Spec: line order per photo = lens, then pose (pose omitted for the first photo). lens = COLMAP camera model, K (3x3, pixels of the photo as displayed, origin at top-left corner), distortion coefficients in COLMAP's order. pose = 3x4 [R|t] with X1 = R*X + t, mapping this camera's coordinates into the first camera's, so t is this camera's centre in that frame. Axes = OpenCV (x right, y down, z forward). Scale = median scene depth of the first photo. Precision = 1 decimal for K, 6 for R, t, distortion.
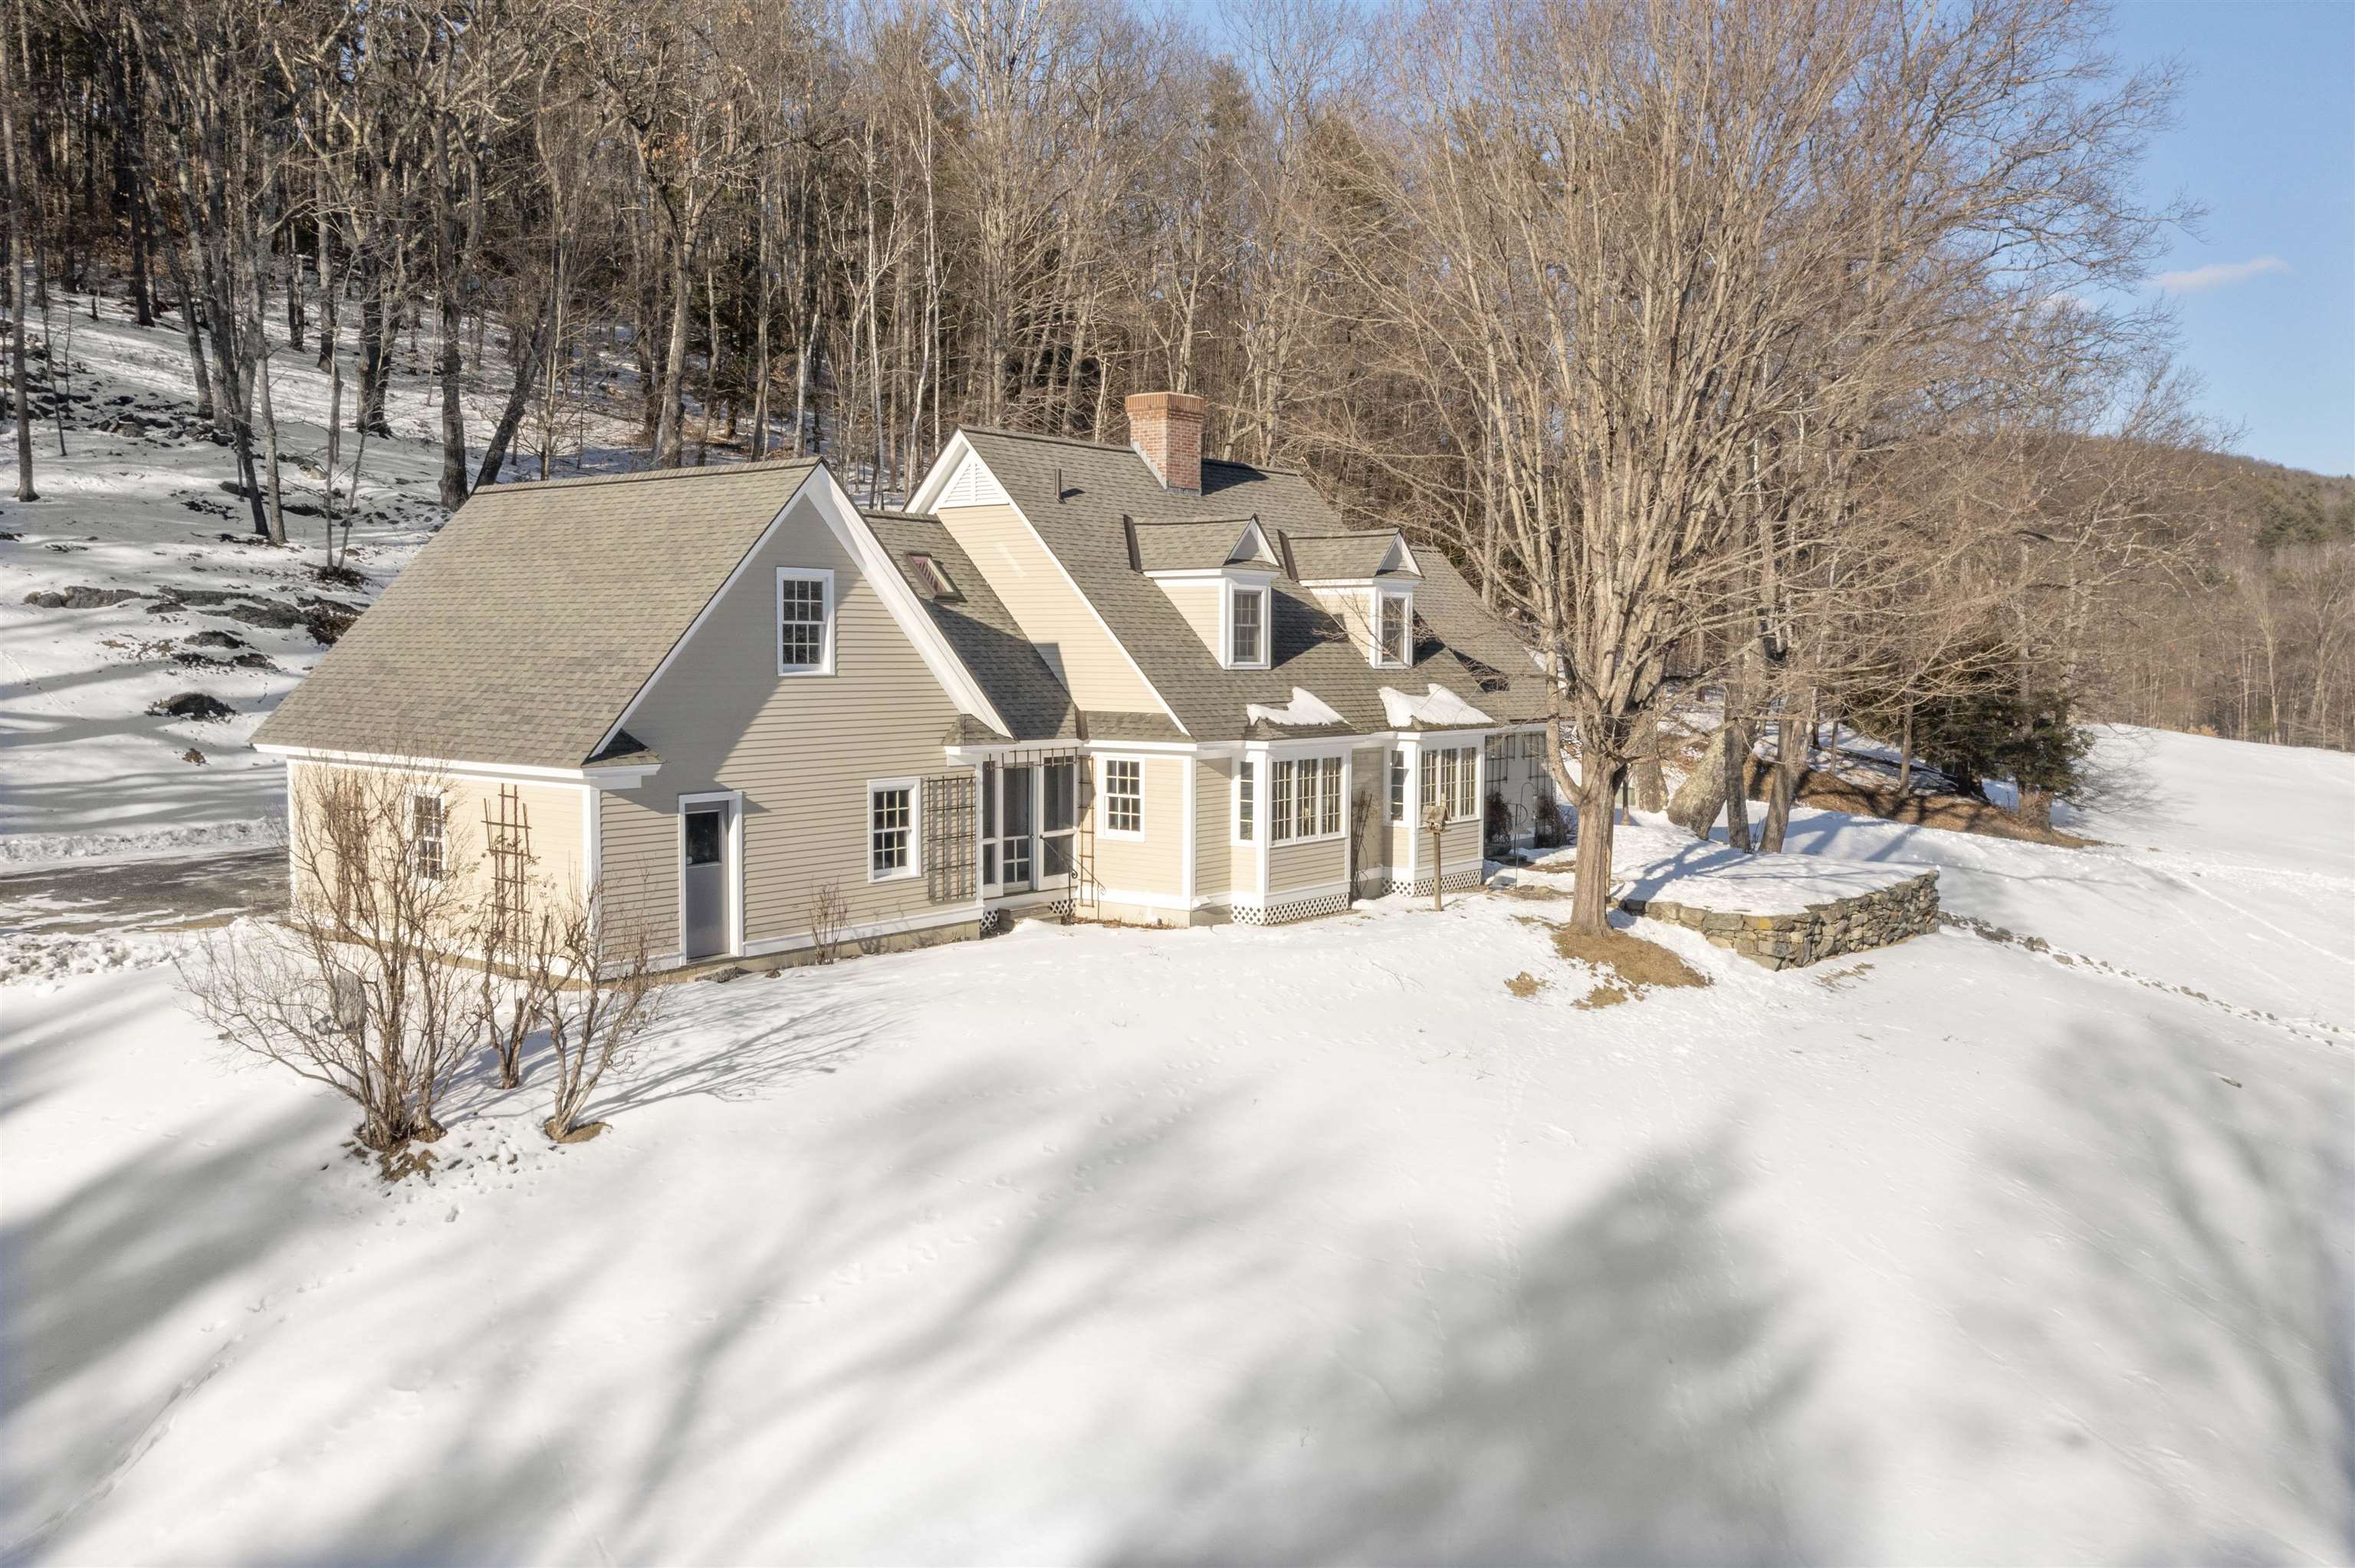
lens RADIAL K [[1939.3, 0, 1173.9], [0, 1939.3, 786.1], [0, 0, 1]] dist [0.009905, -0.004366]
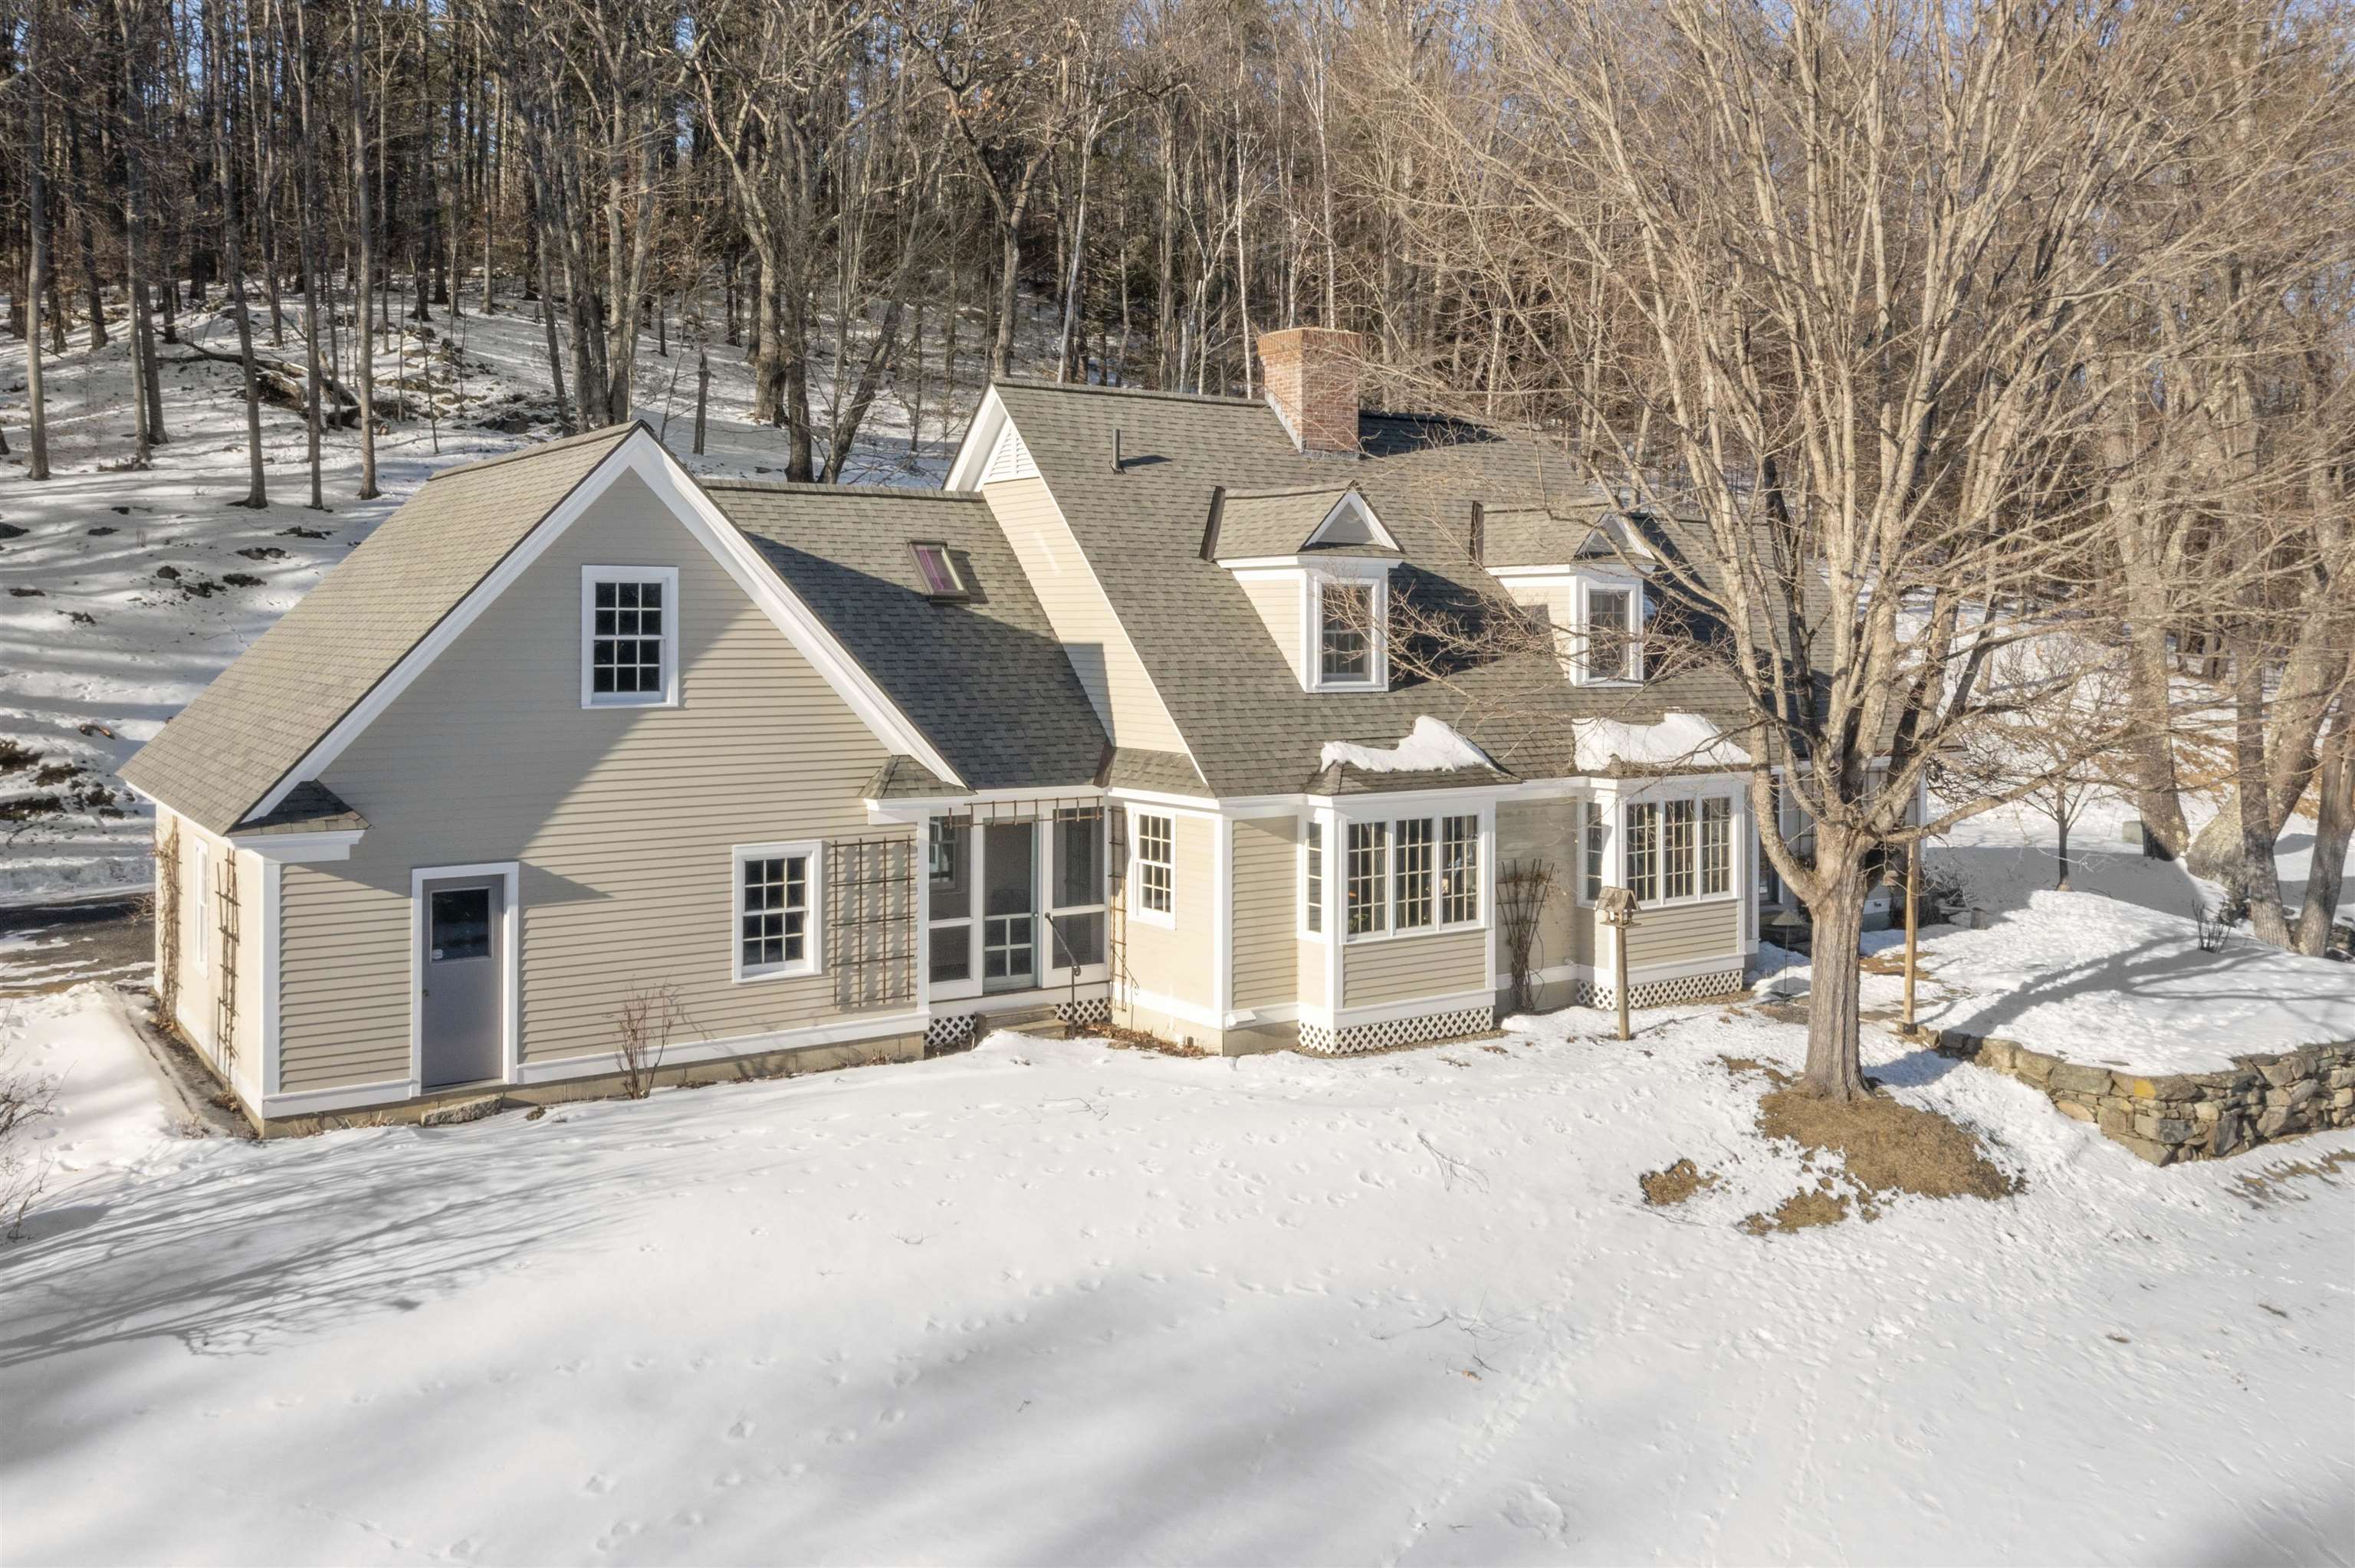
lens RADIAL K [[1939.3, 0, 1204.2], [0, 1939.3, 613.9], [0, 0, 1]] dist [0.009905, -0.004366]
pose [[0.954429, -0.003762, -0.298414, 0.212905], [-0.019142, 0.997090, -0.073791, -0.035793], [0.297823, 0.076140, 0.951580, 0.295103]]
